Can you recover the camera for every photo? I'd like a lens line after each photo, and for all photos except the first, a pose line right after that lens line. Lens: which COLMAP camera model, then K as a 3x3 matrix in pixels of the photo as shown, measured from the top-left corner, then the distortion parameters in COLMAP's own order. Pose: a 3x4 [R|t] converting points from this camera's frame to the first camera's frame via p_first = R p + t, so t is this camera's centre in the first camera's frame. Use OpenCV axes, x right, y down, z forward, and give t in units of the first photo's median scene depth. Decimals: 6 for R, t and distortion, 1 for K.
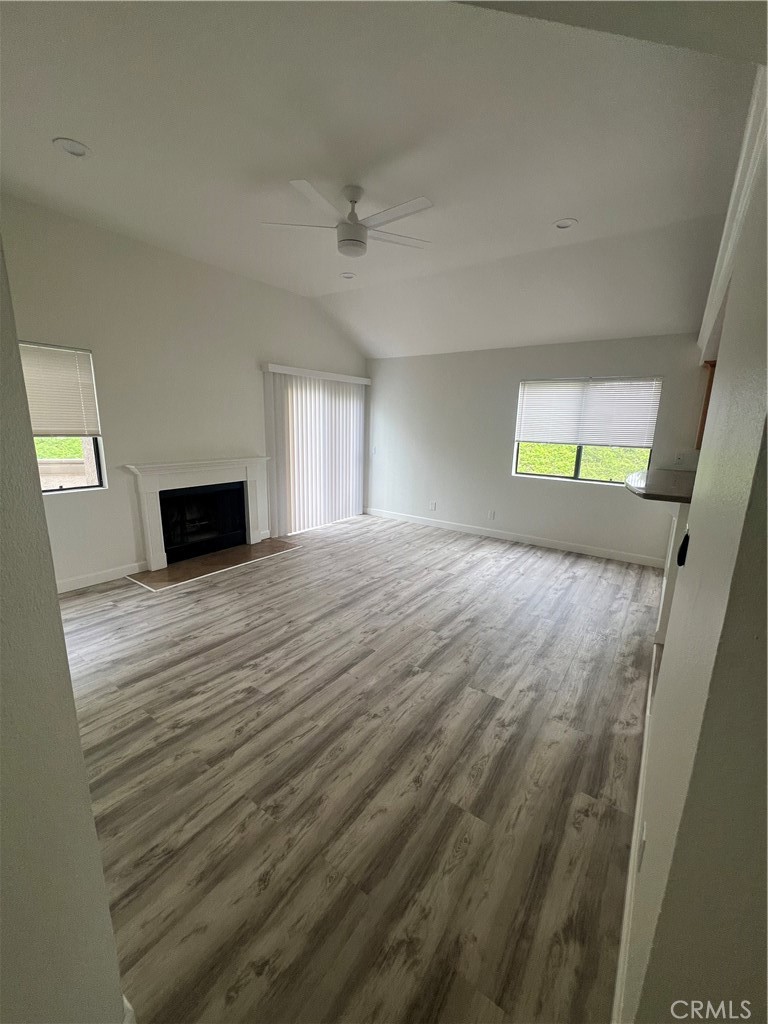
lens RADIAL K [[407.6, 0, 386.3], [0, 407.6, 510.6], [0, 0, 1]] dist [-0.000052, 0.000501]
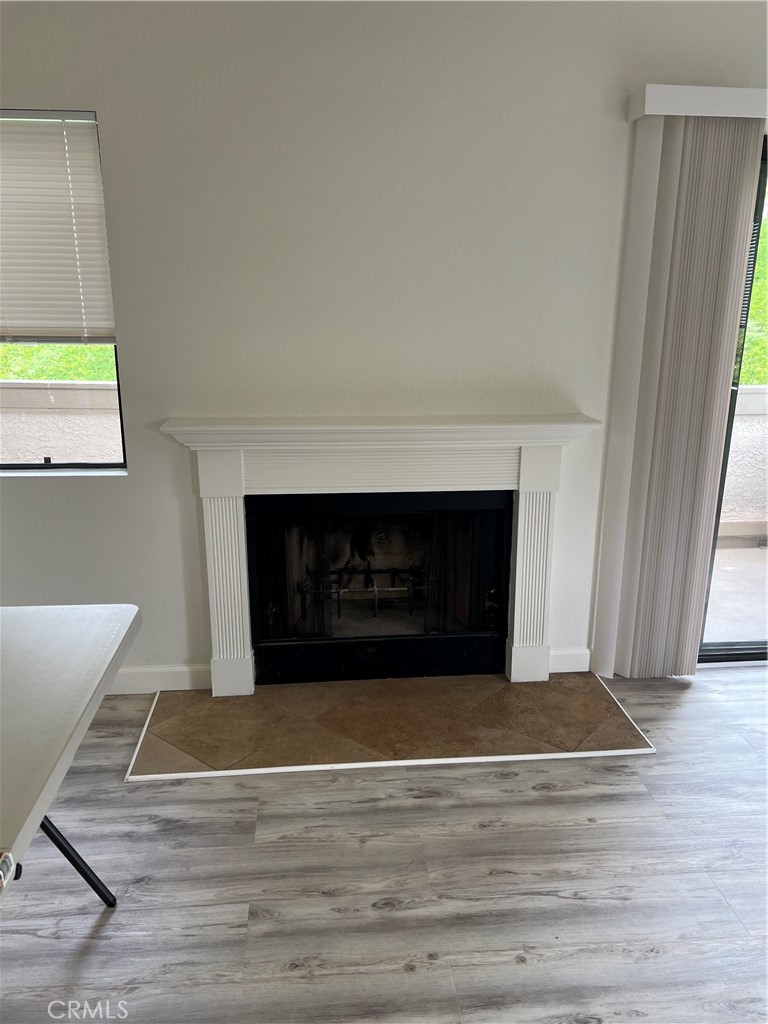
lens RADIAL K [[776.1, 0, 386.7], [0, 776.1, 511.3], [0, 0, 1]] dist [0.045452, -0.041124]
pose [[0.655268, 0.176578, -0.734469, 0.060938], [-0.149801, 0.983361, 0.102768, -0.171096], [0.740394, 0.042683, 0.670816, 0.856294]]
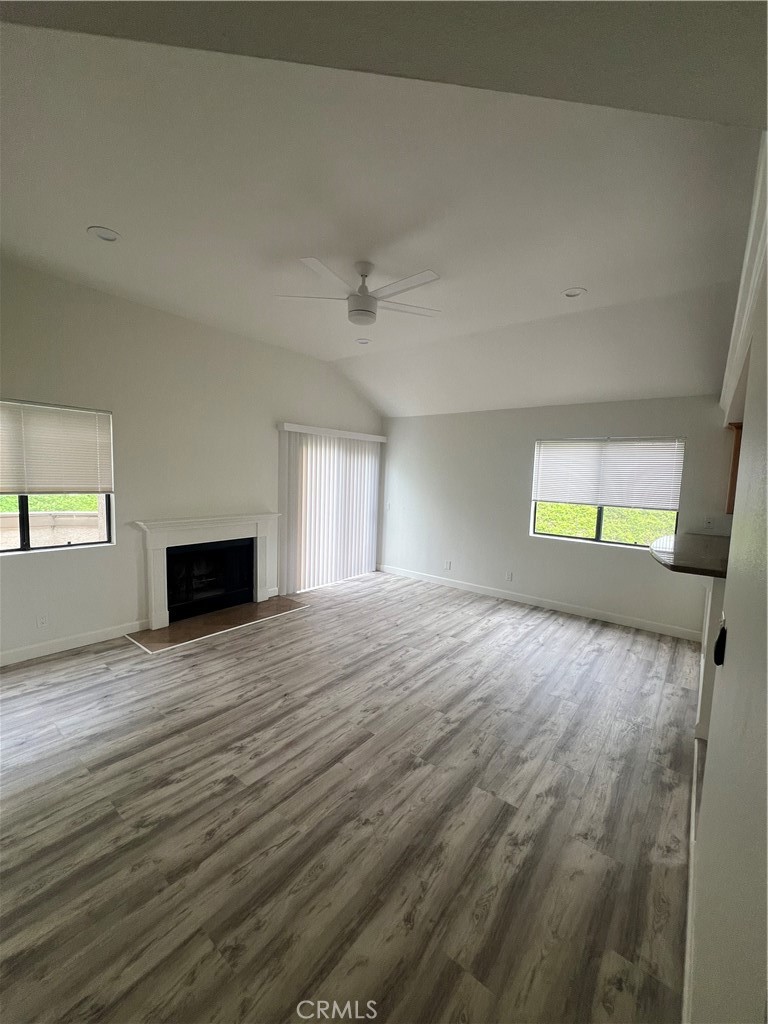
lens RADIAL K [[407.6, 0, 386.1], [0, 407.6, 511.4], [0, 0, 1]] dist [-0.000052, 0.000501]
pose [[0.998527, 0.014438, -0.052301, 0.036697], [-0.020712, 0.992379, -0.121473, -0.034990], [0.050149, 0.122377, 0.991216, 0.044162]]
